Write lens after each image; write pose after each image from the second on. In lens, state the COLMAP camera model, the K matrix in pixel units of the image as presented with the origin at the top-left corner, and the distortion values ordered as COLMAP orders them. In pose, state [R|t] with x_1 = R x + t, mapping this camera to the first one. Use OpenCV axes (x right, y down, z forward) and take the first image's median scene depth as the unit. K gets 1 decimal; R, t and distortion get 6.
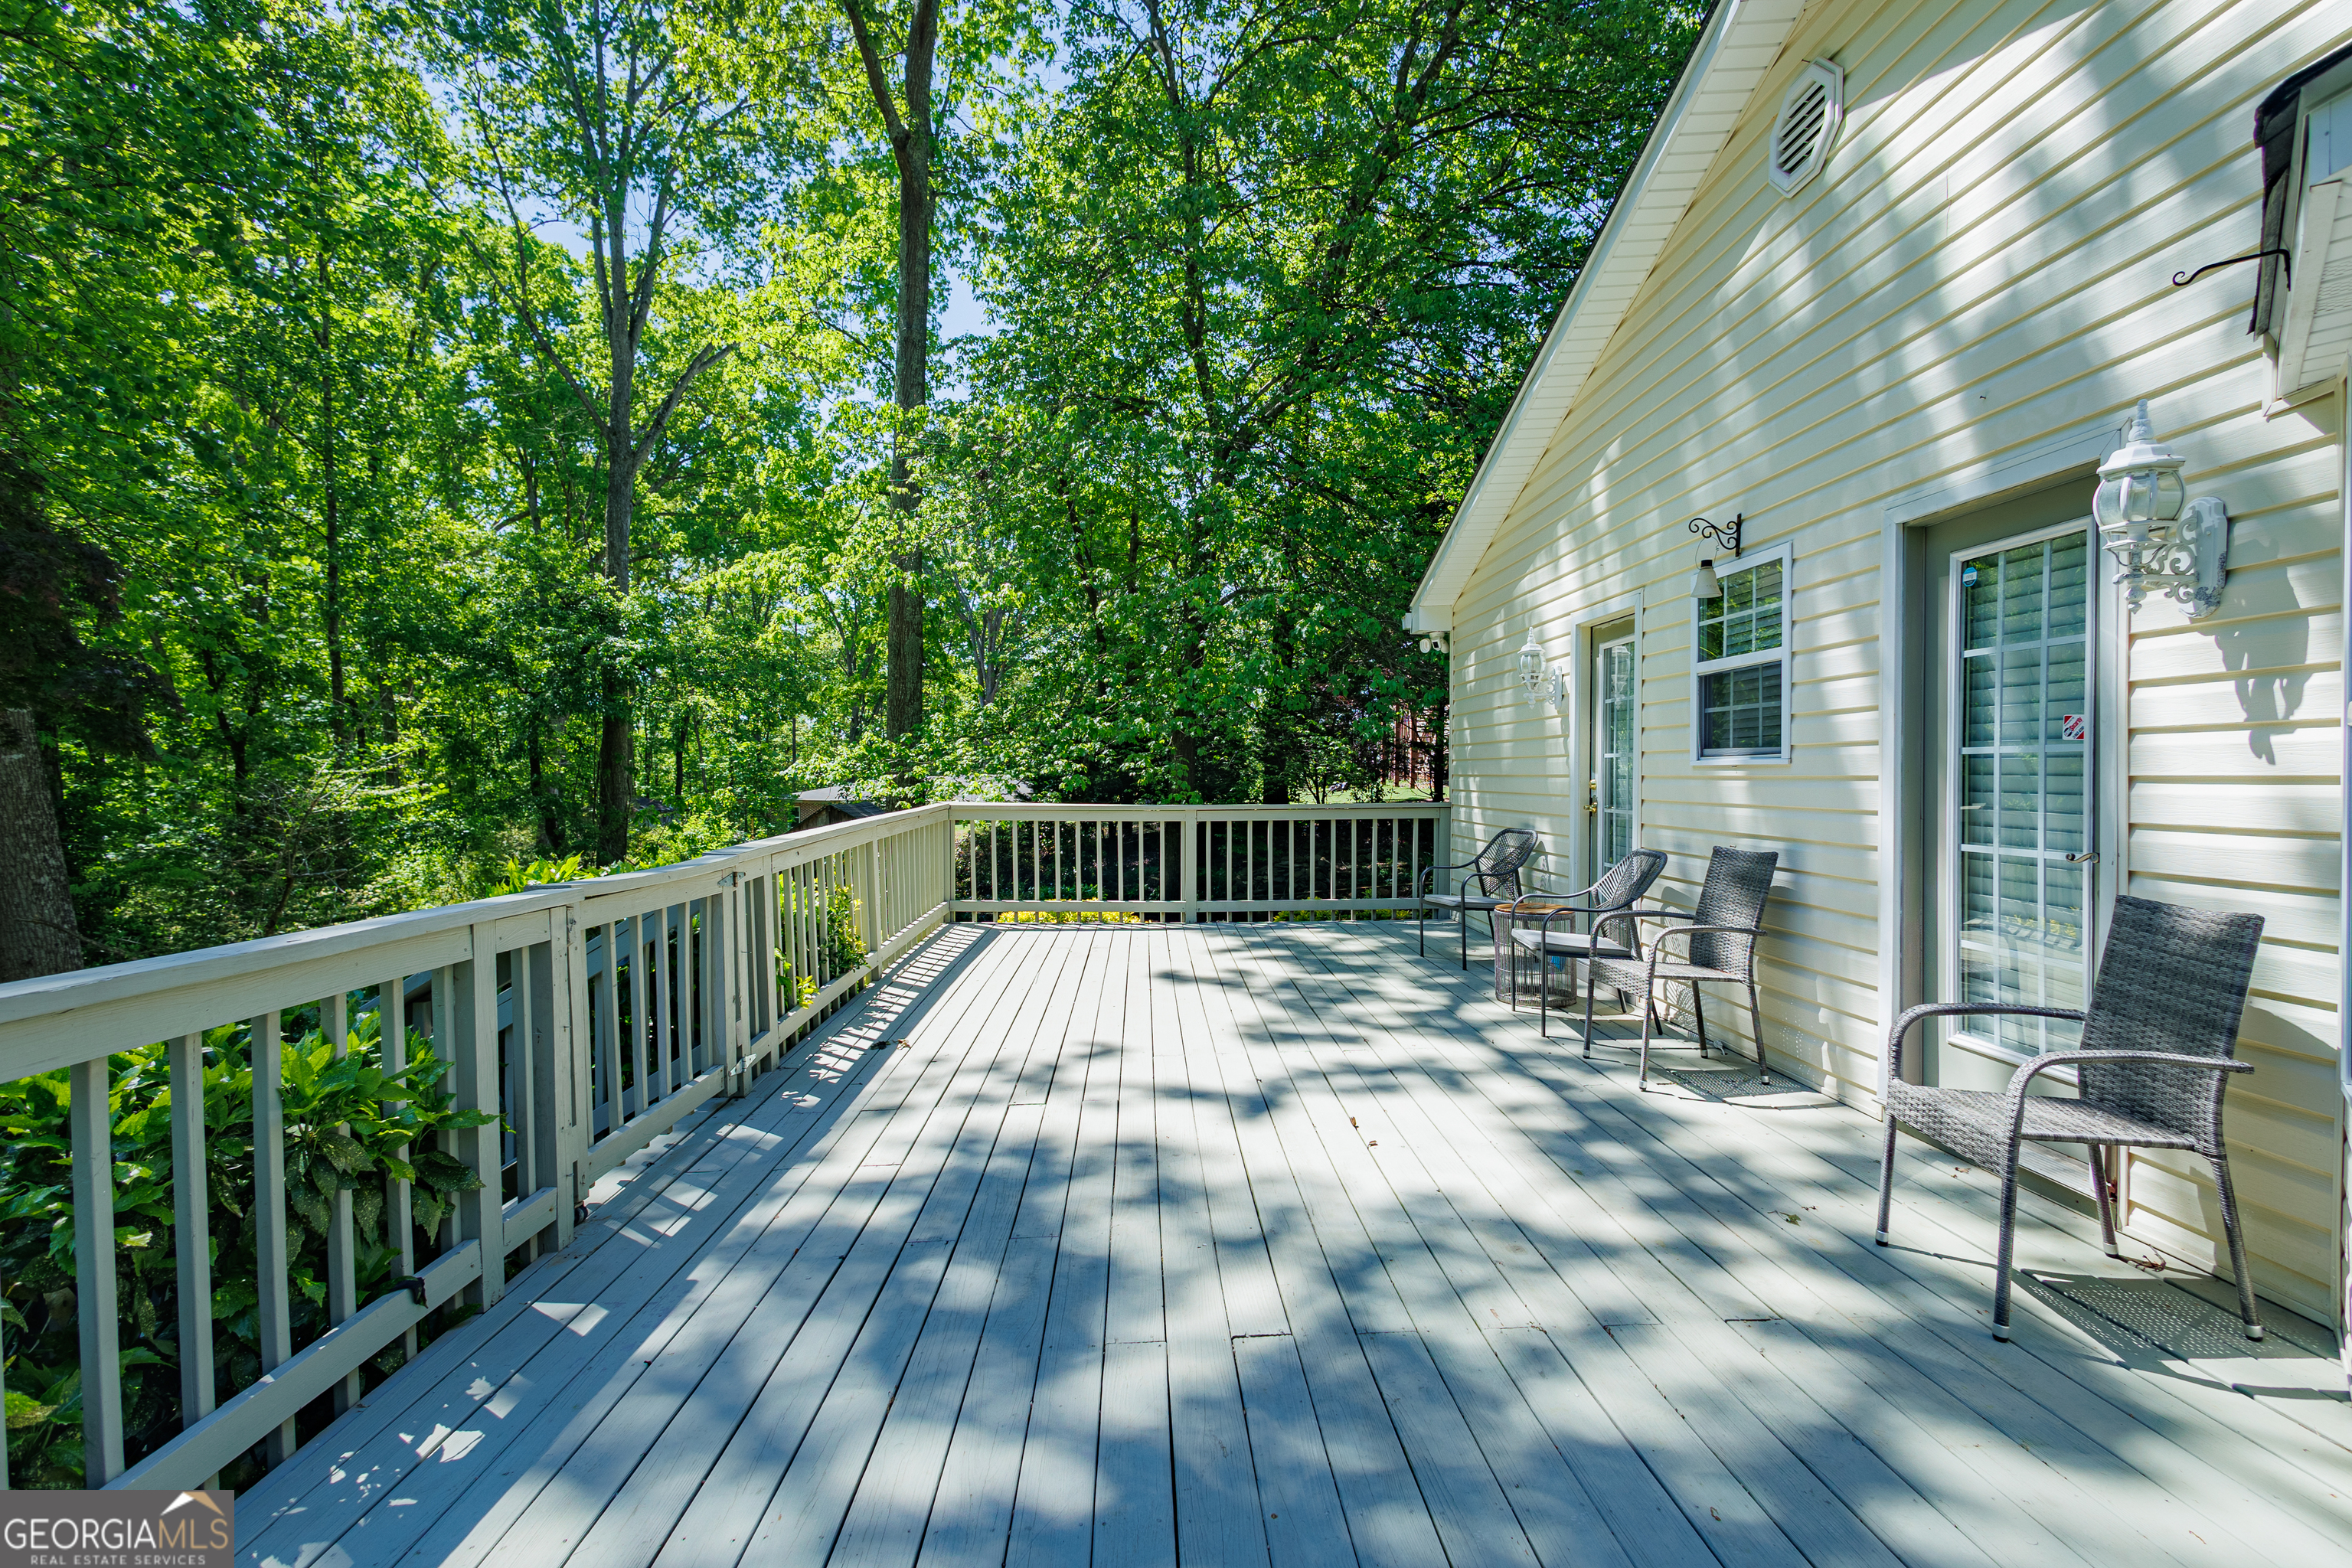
lens RADIAL K [[1055.8, 0, 1177.8], [0, 1055.8, 791.8], [0, 0, 1]] dist [0.001218, 0.000273]
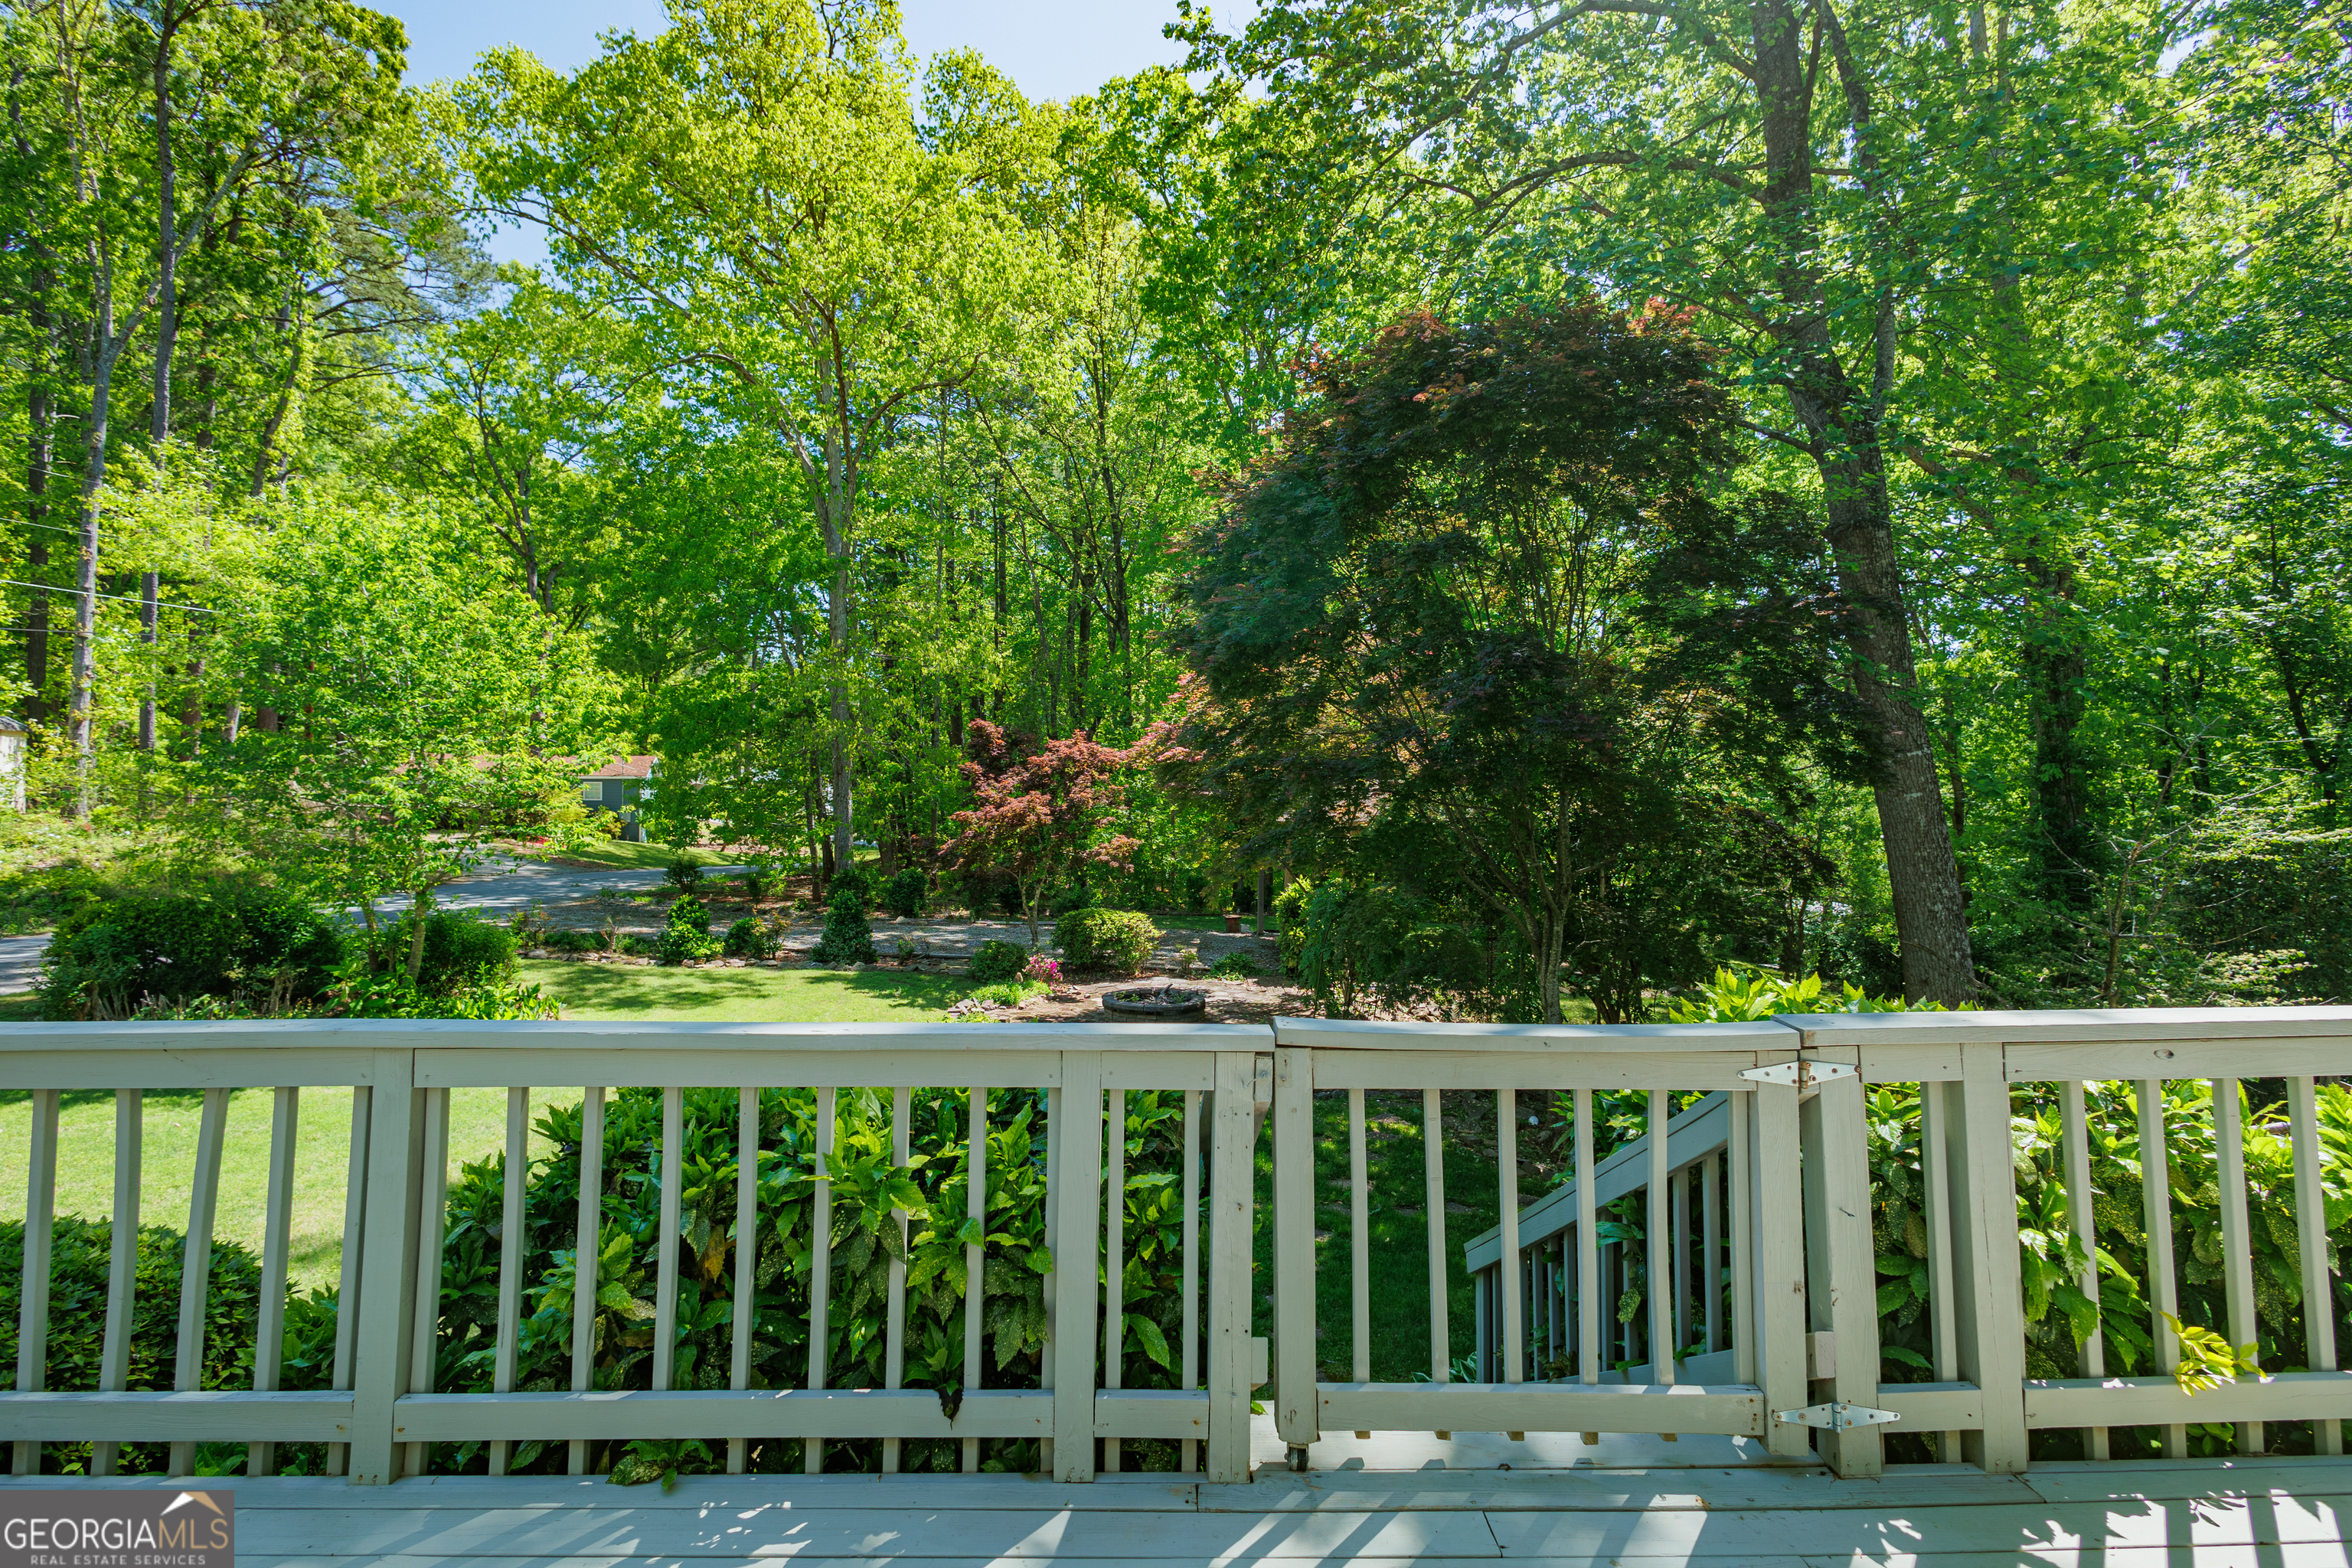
lens RADIAL K [[1055.8, 0, 1177.5], [0, 1055.8, 789.7], [0, 0, 1]] dist [0.001218, 0.000273]
pose [[-0.019759, 0.002872, -0.999801, 0.147585], [-0.021311, 0.999767, 0.003293, -0.064223], [0.999578, 0.021372, -0.019693, 0.656552]]
